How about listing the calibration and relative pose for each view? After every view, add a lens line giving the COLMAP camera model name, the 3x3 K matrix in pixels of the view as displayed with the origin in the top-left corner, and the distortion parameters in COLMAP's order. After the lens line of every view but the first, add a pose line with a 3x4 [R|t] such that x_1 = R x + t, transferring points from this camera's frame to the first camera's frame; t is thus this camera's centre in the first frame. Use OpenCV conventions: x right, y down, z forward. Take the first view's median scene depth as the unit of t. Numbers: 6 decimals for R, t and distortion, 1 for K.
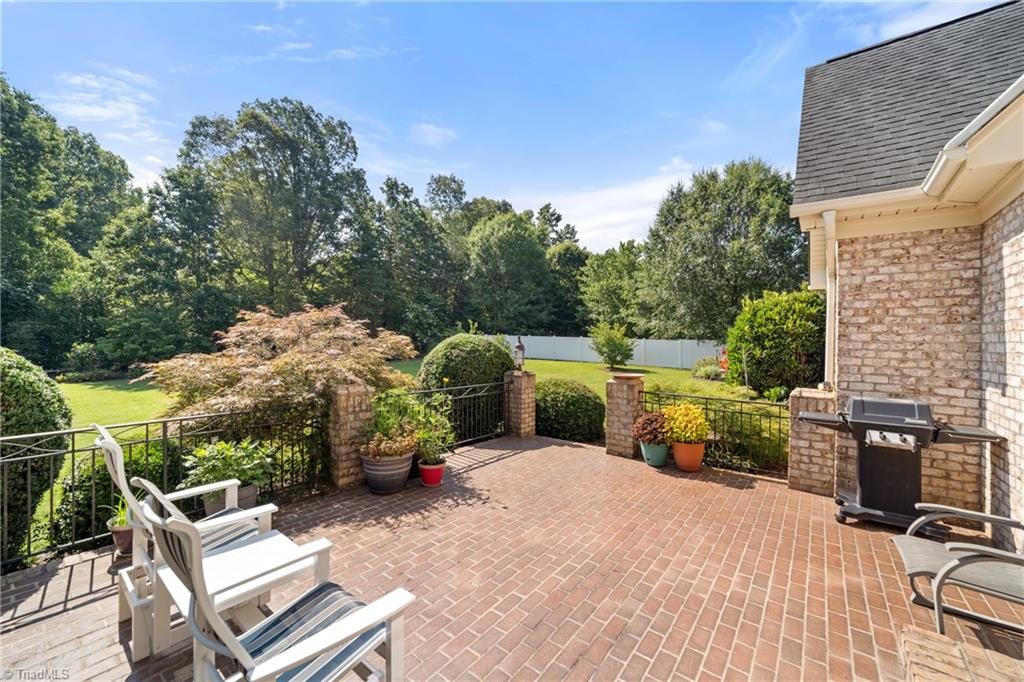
lens RADIAL K [[397.0, 0, 514.8], [0, 397.0, 340.7], [0, 0, 1]] dist [-0.010975, 0.002177]
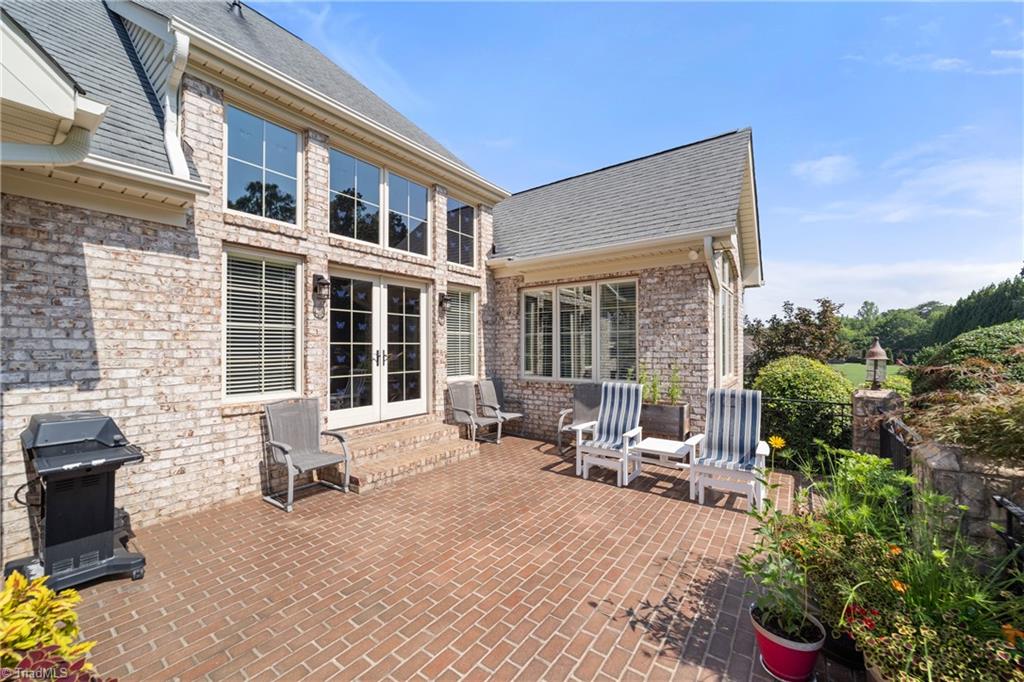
lens RADIAL K [[397.0, 0, 510.8], [0, 397.0, 345.5], [0, 0, 1]] dist [-0.010975, 0.002177]
pose [[-0.999551, -0.017072, -0.024640, 0.136488], [-0.016855, 0.999817, -0.009000, 0.011379], [0.024789, -0.008581, -0.999656, 1.720270]]
